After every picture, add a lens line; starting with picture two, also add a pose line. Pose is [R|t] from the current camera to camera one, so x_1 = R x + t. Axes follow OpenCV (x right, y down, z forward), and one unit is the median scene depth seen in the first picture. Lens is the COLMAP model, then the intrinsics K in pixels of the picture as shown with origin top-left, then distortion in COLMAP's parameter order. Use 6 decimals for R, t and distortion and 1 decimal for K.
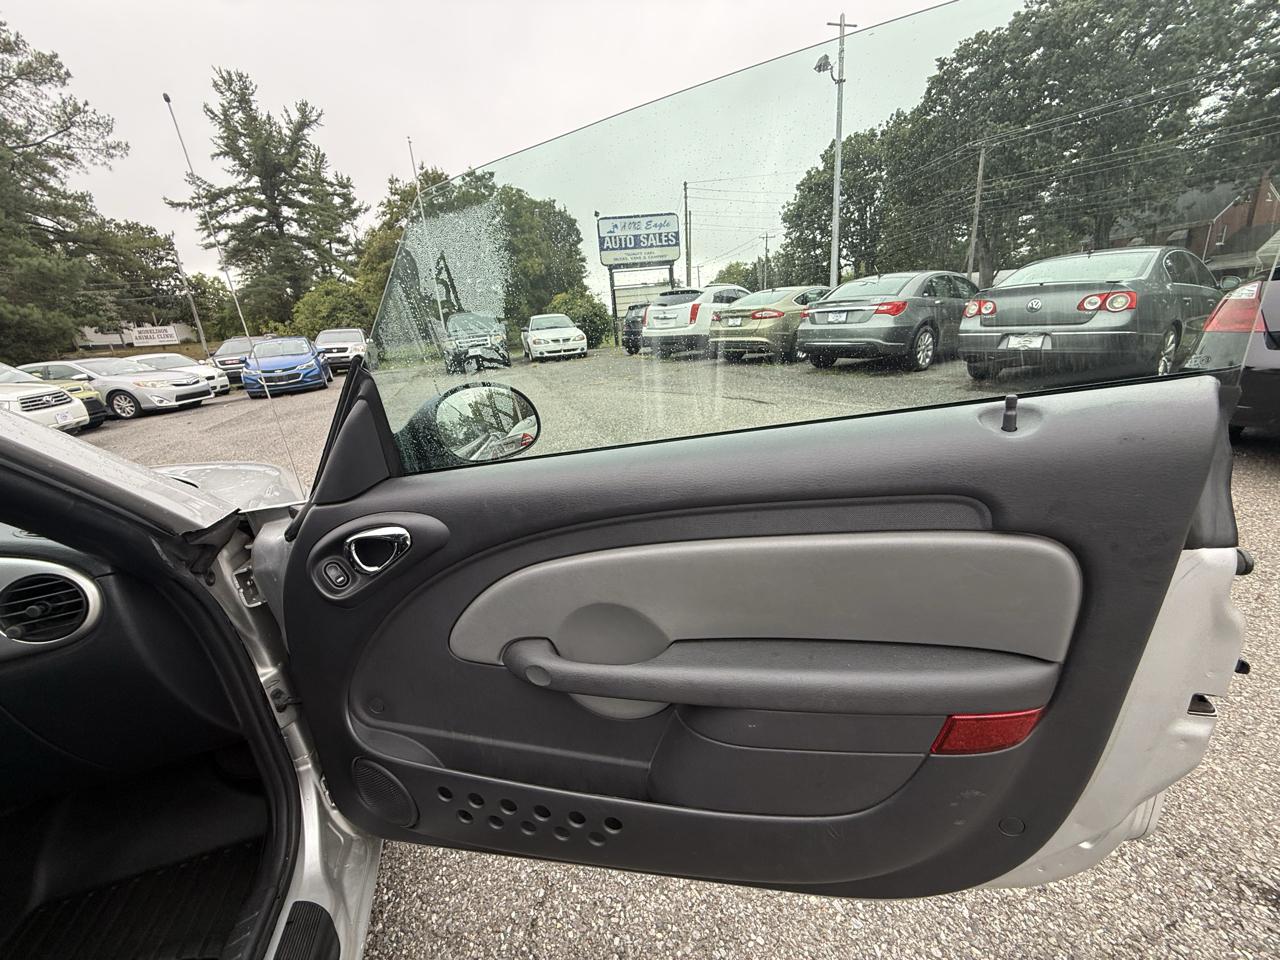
lens RADIAL K [[510.9, 0, 639.3], [0, 510.9, 479.0], [0, 0, 1]] dist [-0.002310, 0.000451]
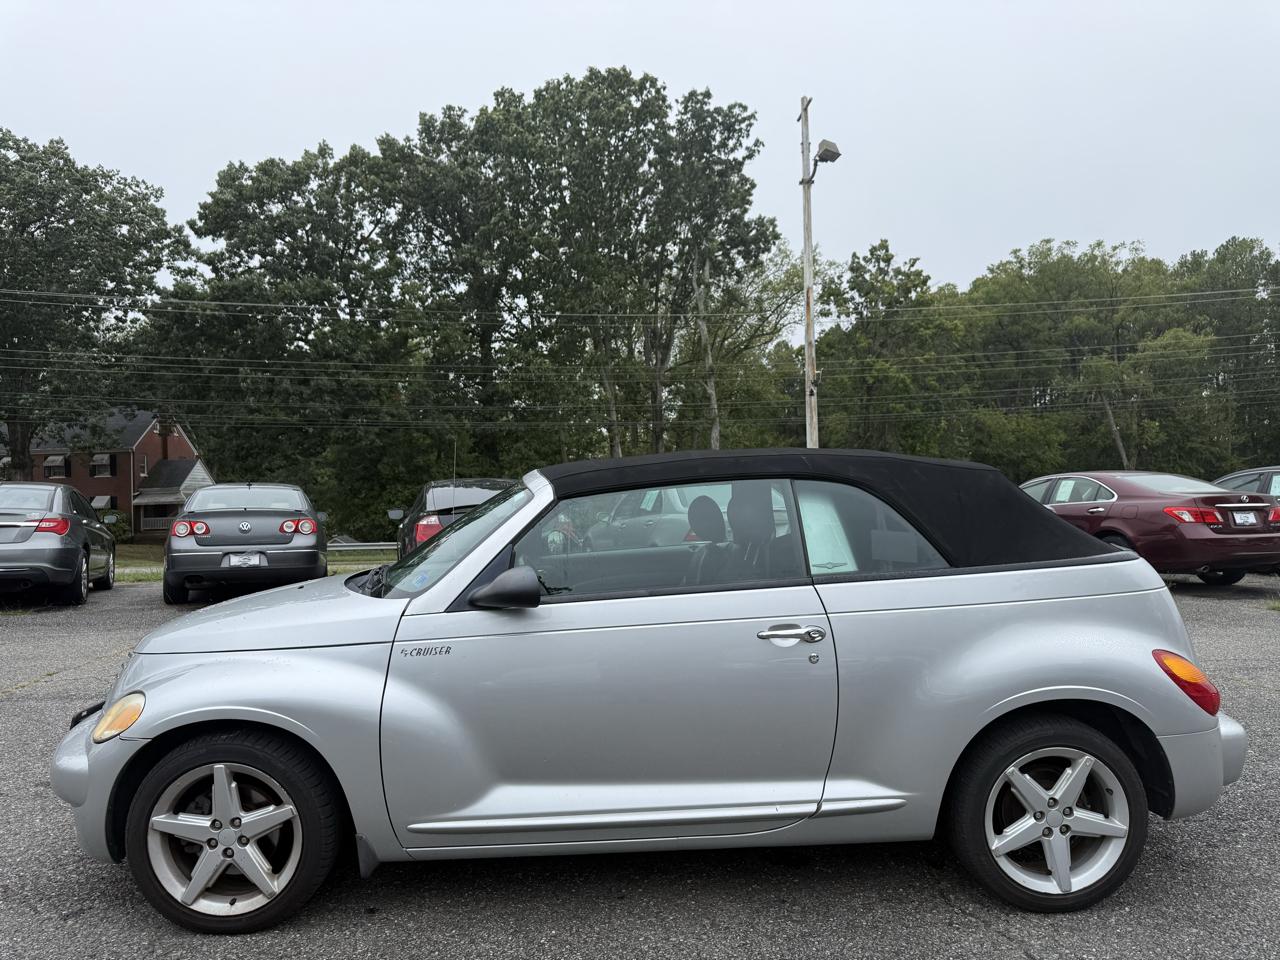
lens RADIAL K [[917.3, 0, 634.2], [0, 917.3, 486.3], [0, 0, 1]] dist [0.007752, -0.005041]
pose [[0.228249, 0.088178, 0.969602, -0.169227], [0.288040, 0.945193, -0.153764, 0.020853], [-0.930019, 0.314380, 0.190340, -0.029946]]
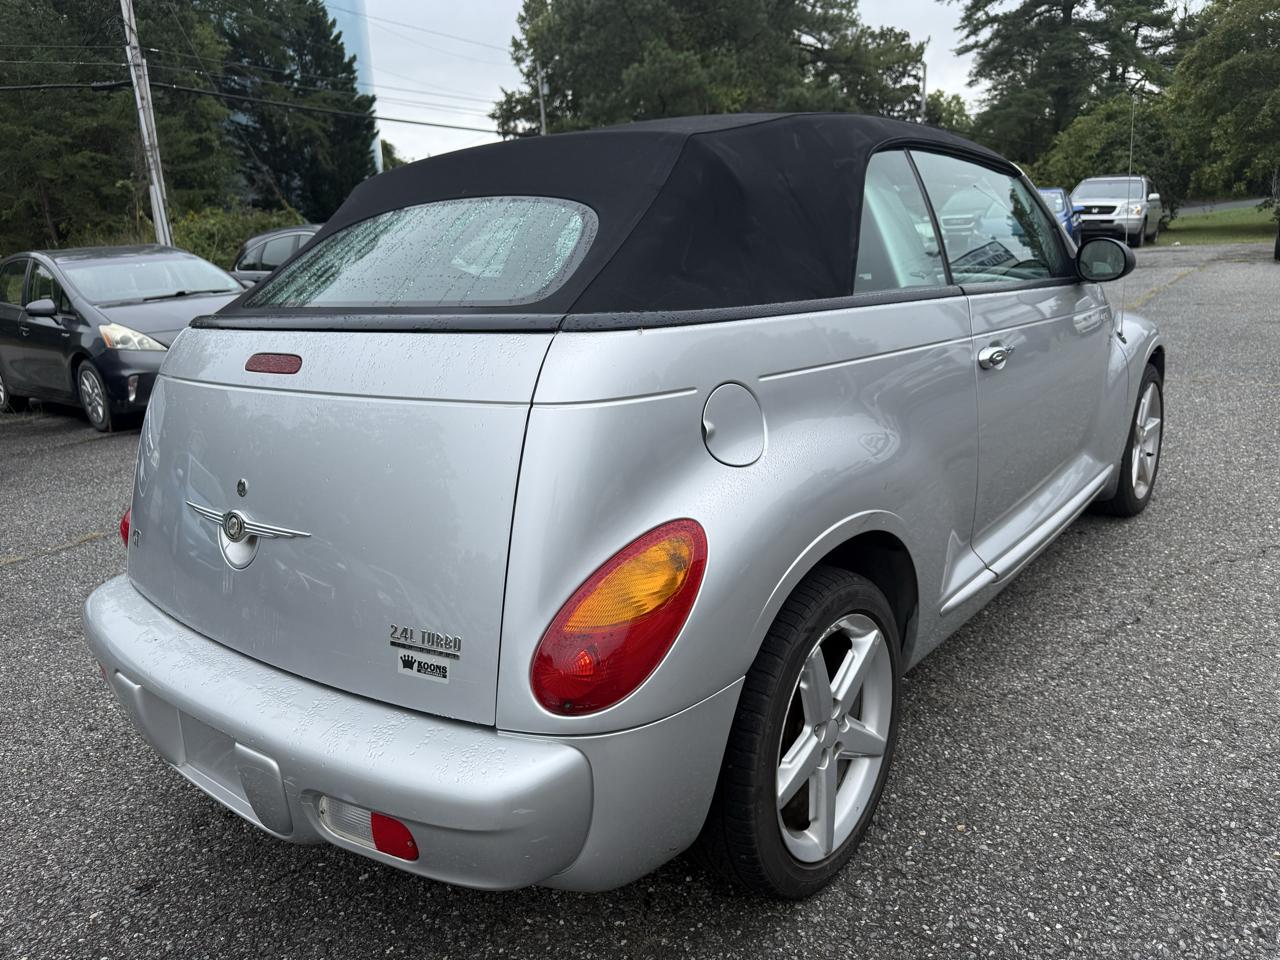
lens RADIAL K [[917.3, 0, 644.9], [0, 917.3, 477.4], [0, 0, 1]] dist [0.007752, -0.005041]
pose [[0.578667, 0.270202, -0.769503, 0.036316], [-0.244517, 0.957598, 0.152372, 0.021066], [0.778046, 0.099984, 0.620199, -0.080970]]
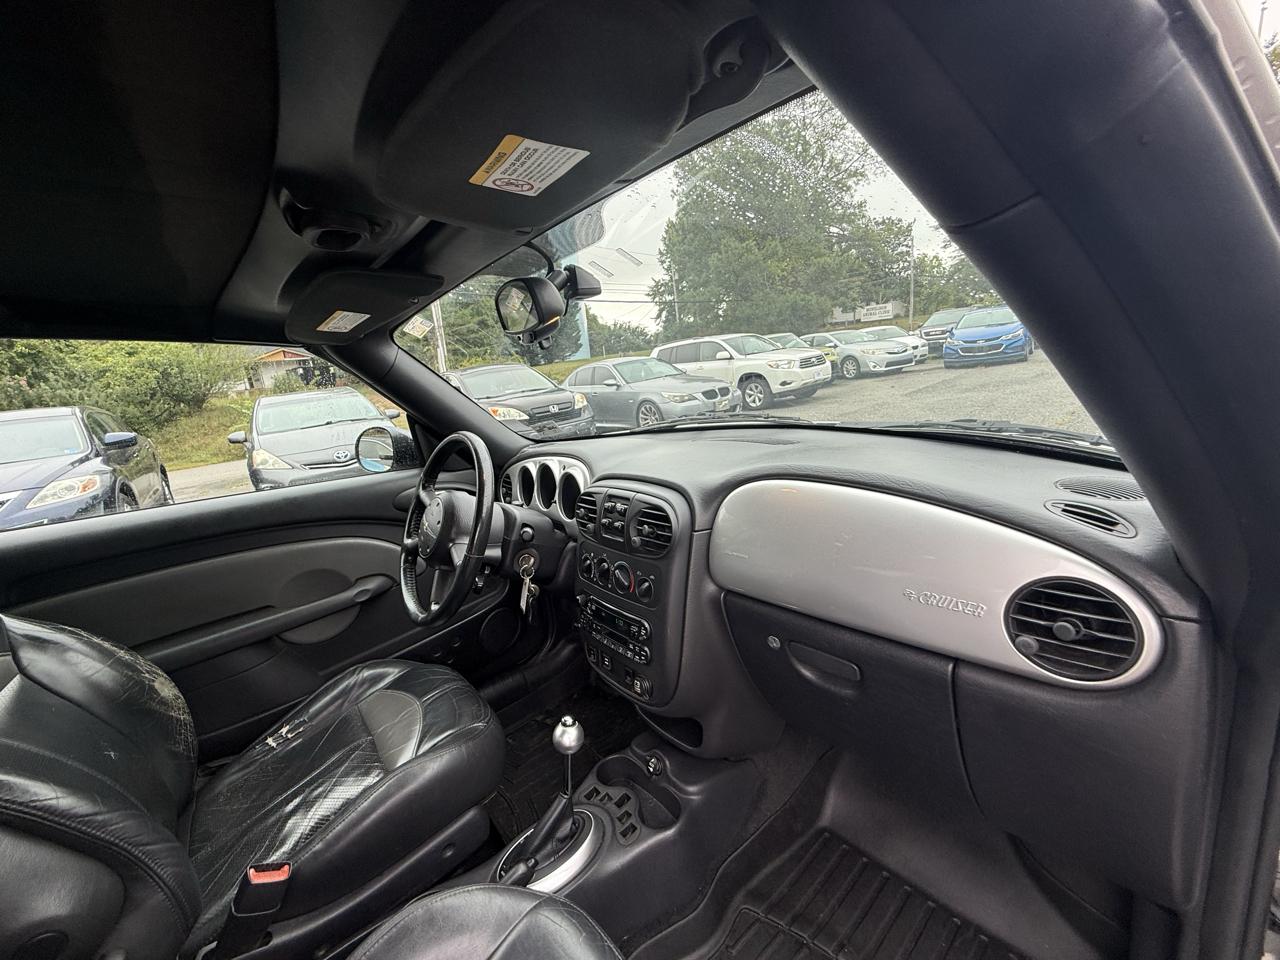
lens RADIAL K [[508.2, 0, 634.5], [0, 508.2, 483.1], [0, 0, 1]] dist [0.001696, -0.001579]
pose [[0.400856, 0.251165, -0.881039, -0.020149], [-0.199617, 0.962525, 0.183573, 0.001468], [0.894129, 0.102284, 0.435971, 0.004232]]
